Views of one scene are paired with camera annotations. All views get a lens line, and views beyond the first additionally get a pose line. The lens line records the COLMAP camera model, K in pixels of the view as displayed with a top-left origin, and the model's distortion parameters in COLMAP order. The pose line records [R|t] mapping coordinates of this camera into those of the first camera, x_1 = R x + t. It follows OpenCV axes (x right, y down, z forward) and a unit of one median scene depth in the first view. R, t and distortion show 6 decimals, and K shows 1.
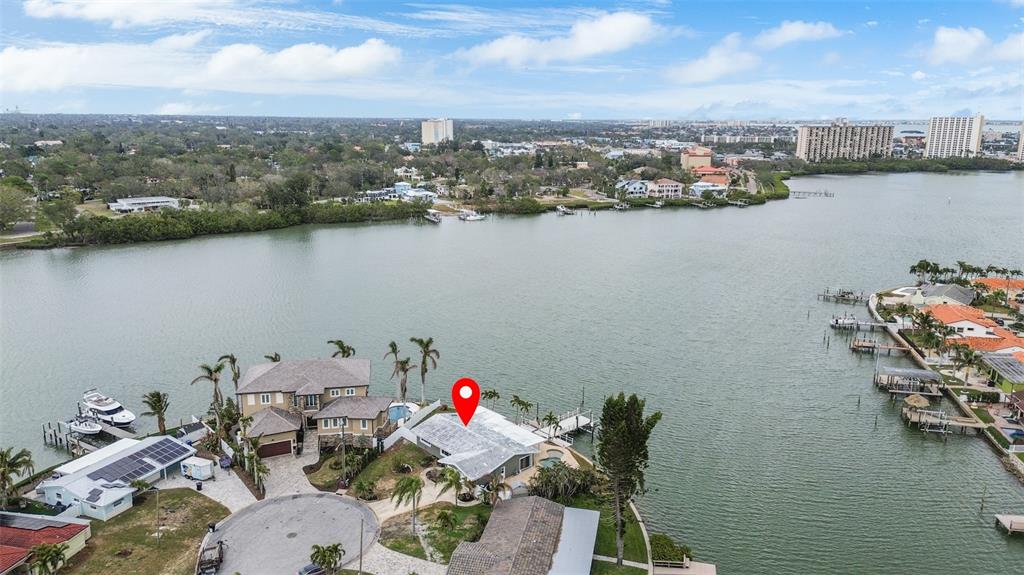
lens RADIAL K [[716.0, 0, 512.0], [0, 716.0, 287.5], [0, 0, 1]] dist [0.043837, -0.002966]
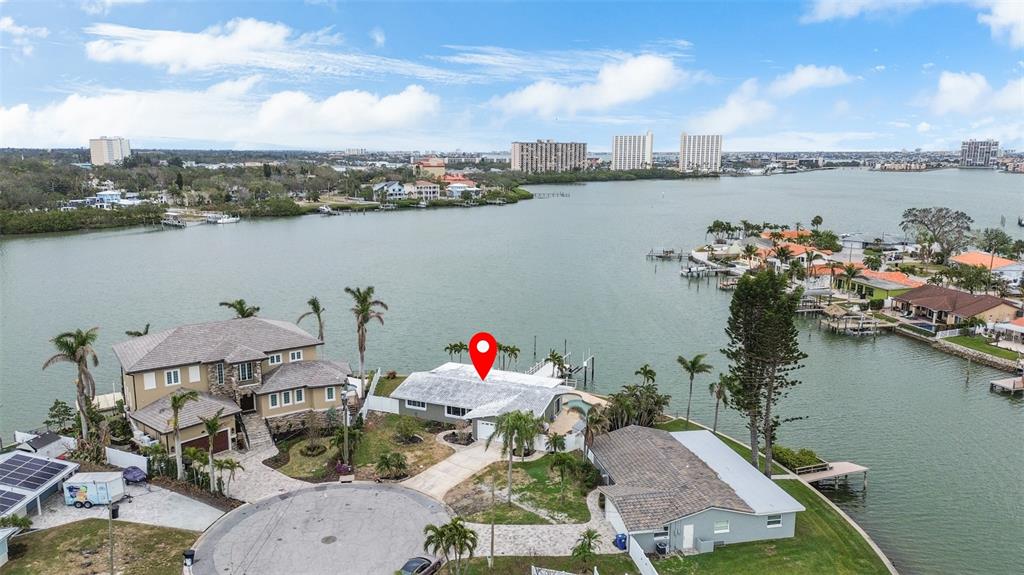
lens RADIAL K [[716.0, 0, 512.0], [0, 716.0, 287.5], [0, 0, 1]] dist [0.043837, -0.002966]
pose [[0.912404, -0.076218, 0.402132, -0.312543], [0.093885, 0.995285, -0.024378, 0.115241], [-0.398377, 0.059997, 0.915257, 0.252074]]
